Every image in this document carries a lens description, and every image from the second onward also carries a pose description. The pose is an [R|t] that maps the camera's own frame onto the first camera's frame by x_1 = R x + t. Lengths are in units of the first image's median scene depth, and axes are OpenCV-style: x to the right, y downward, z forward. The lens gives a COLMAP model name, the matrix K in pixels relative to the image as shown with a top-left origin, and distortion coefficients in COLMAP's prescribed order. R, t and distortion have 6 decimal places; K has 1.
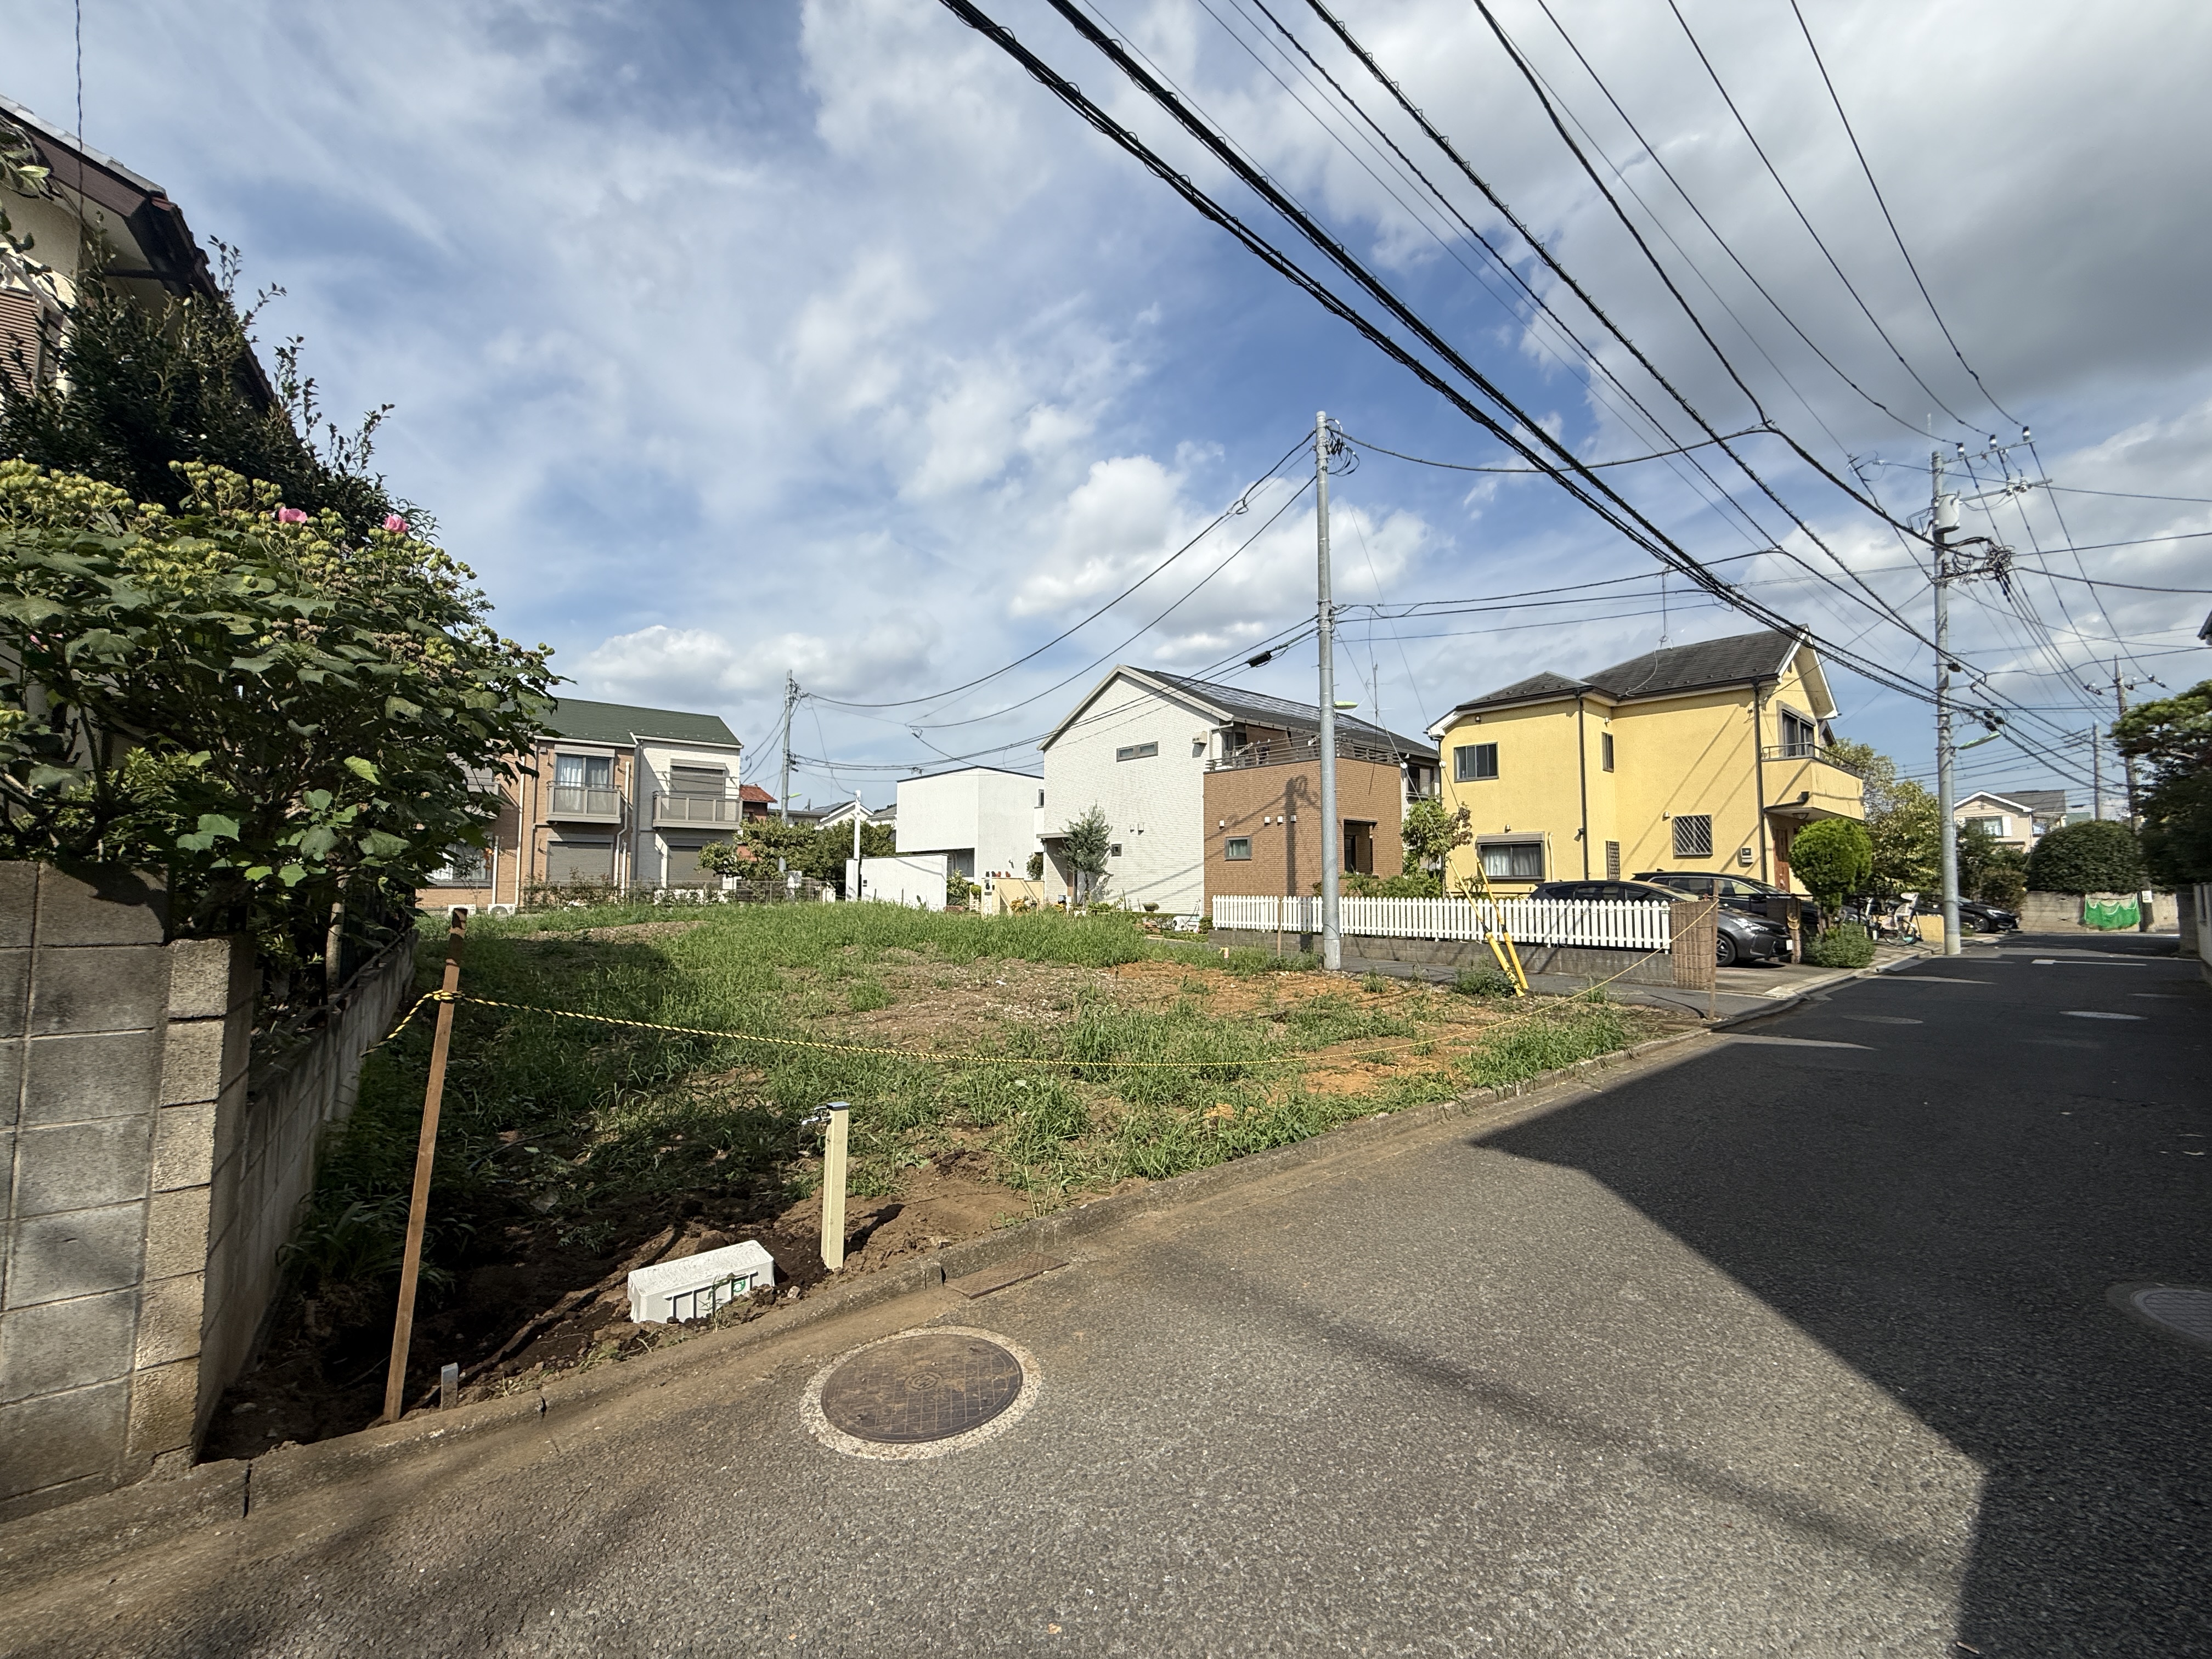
lens RADIAL K [[897.7, 0, 1095.9], [0, 897.7, 824.0], [0, 0, 1]] dist [0.001129, 0.000373]
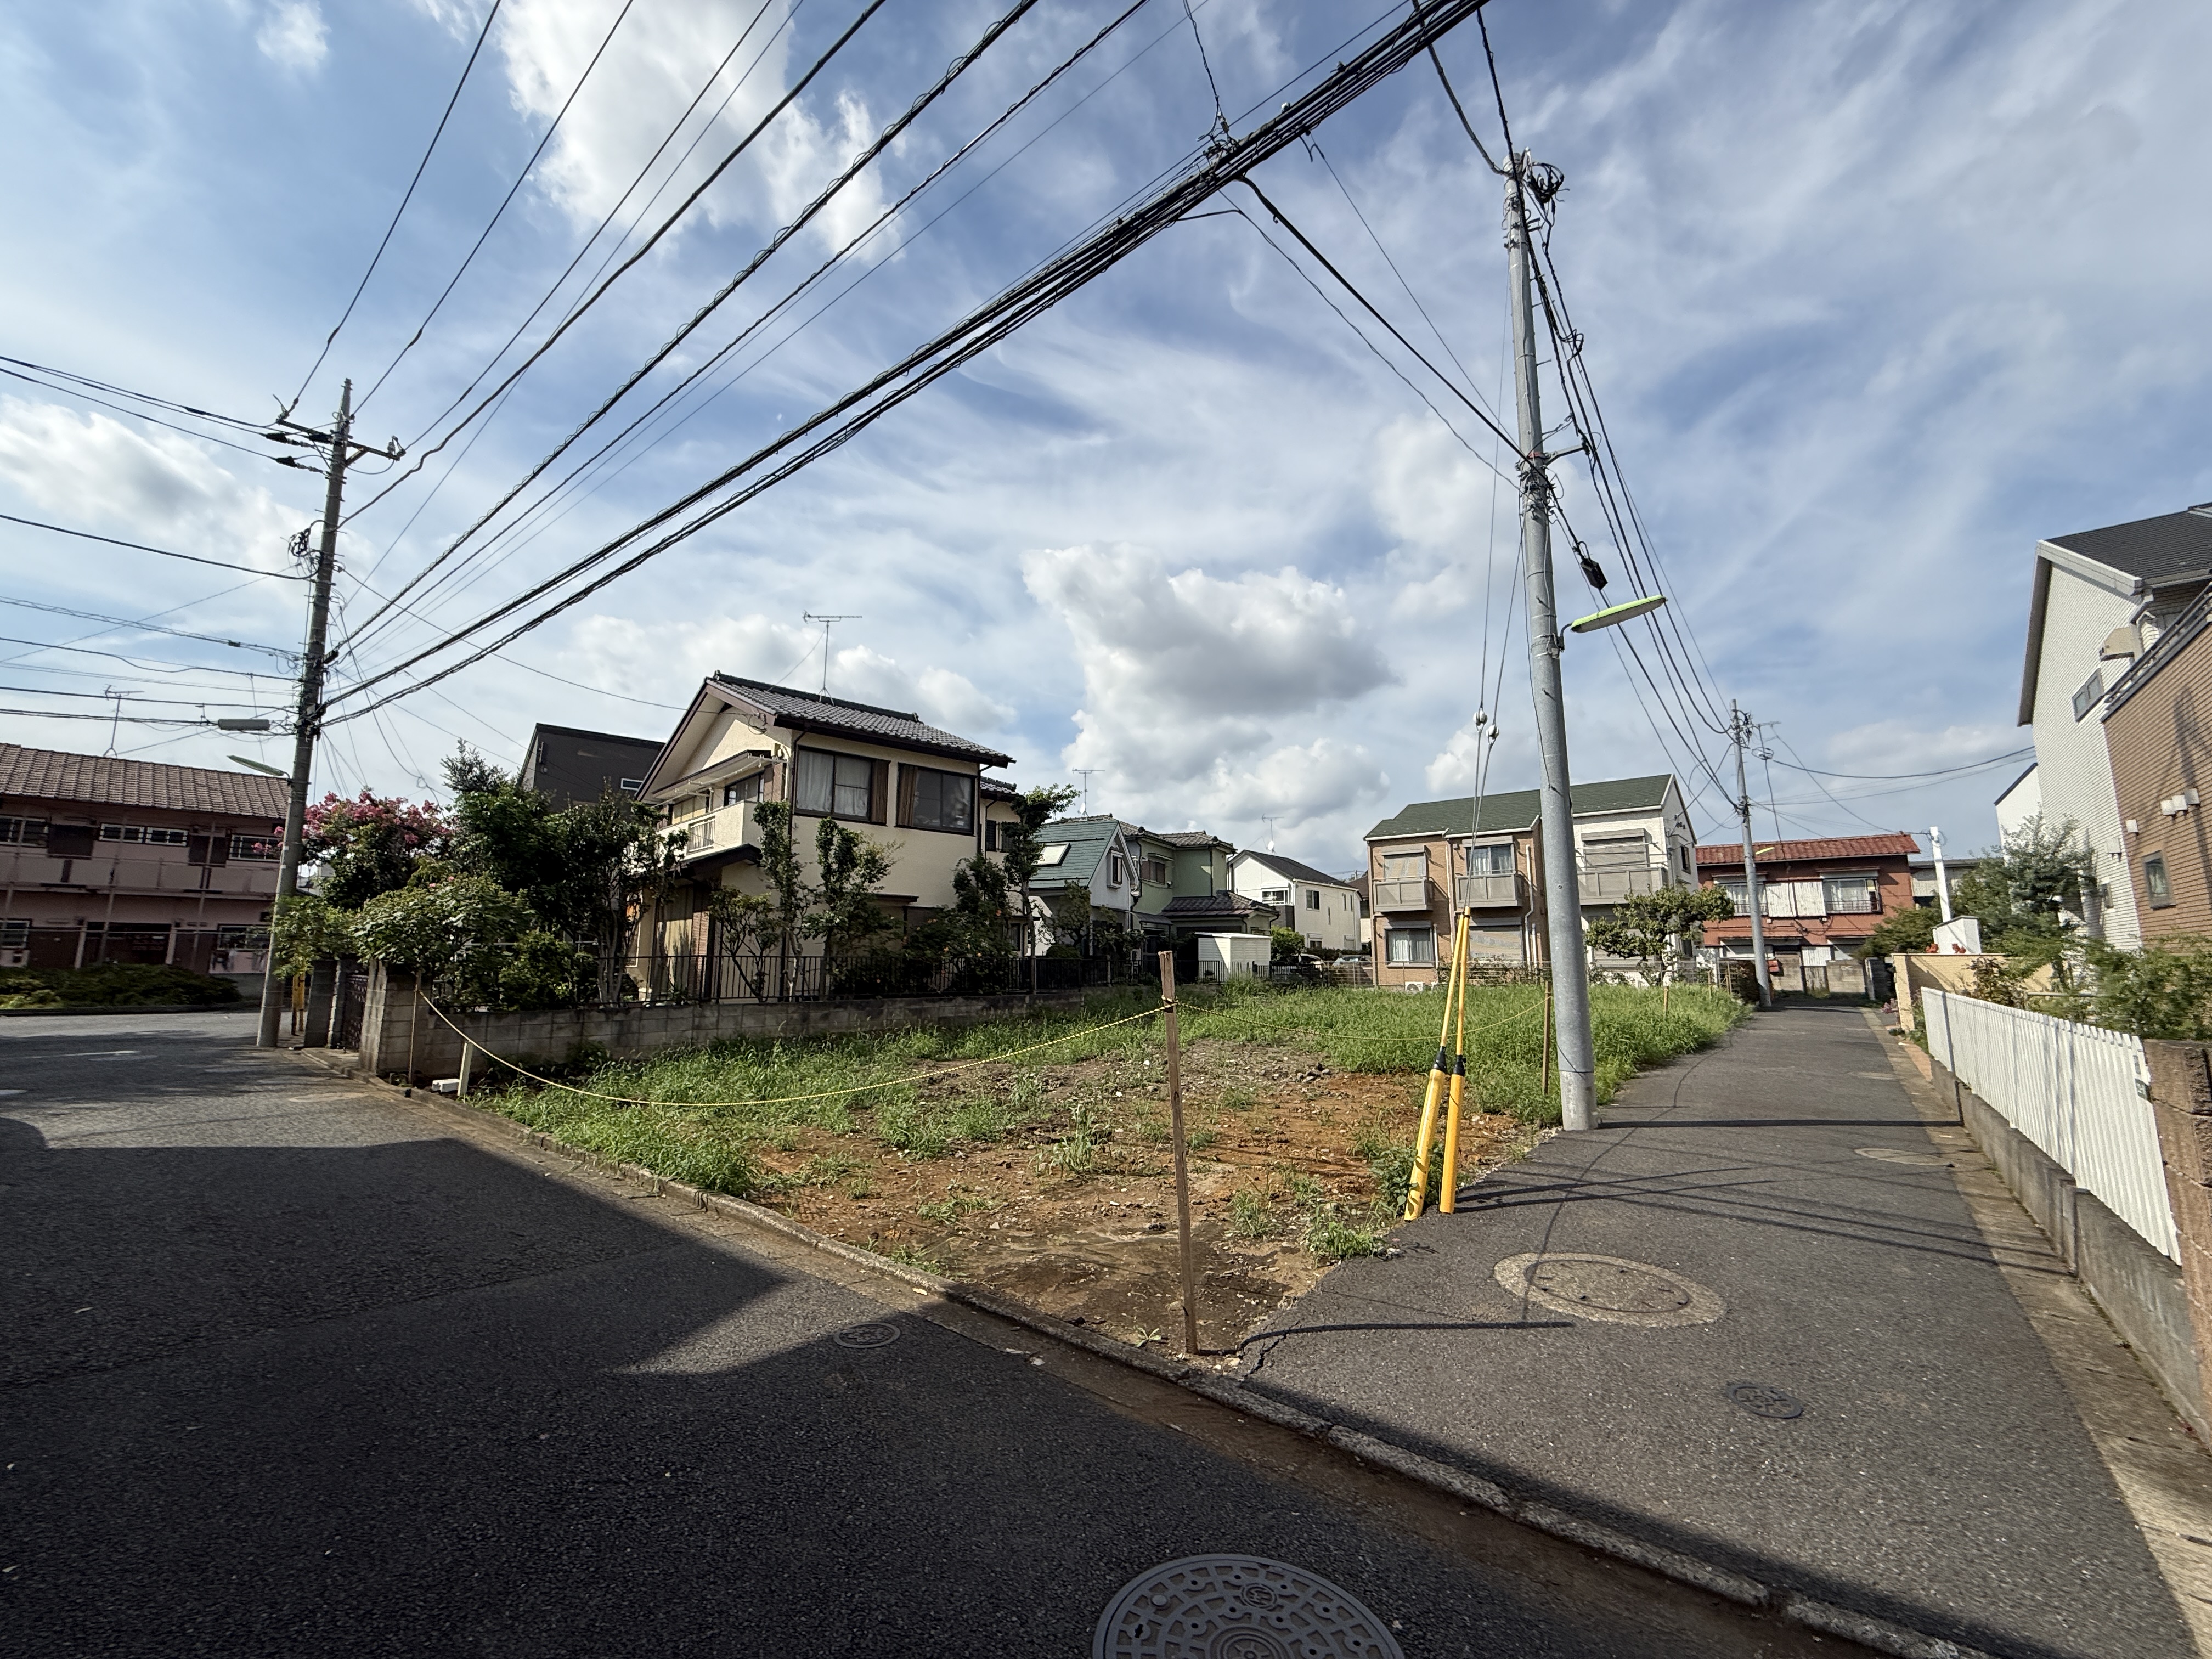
lens RADIAL K [[897.7, 0, 1105.7], [0, 897.7, 834.5], [0, 0, 1]] dist [0.001129, 0.000373]
pose [[0.148770, -0.142364, -0.978570, 0.489254], [0.063876, 0.988899, -0.134155, 0.031429], [0.986807, -0.042549, 0.156212, 0.423211]]
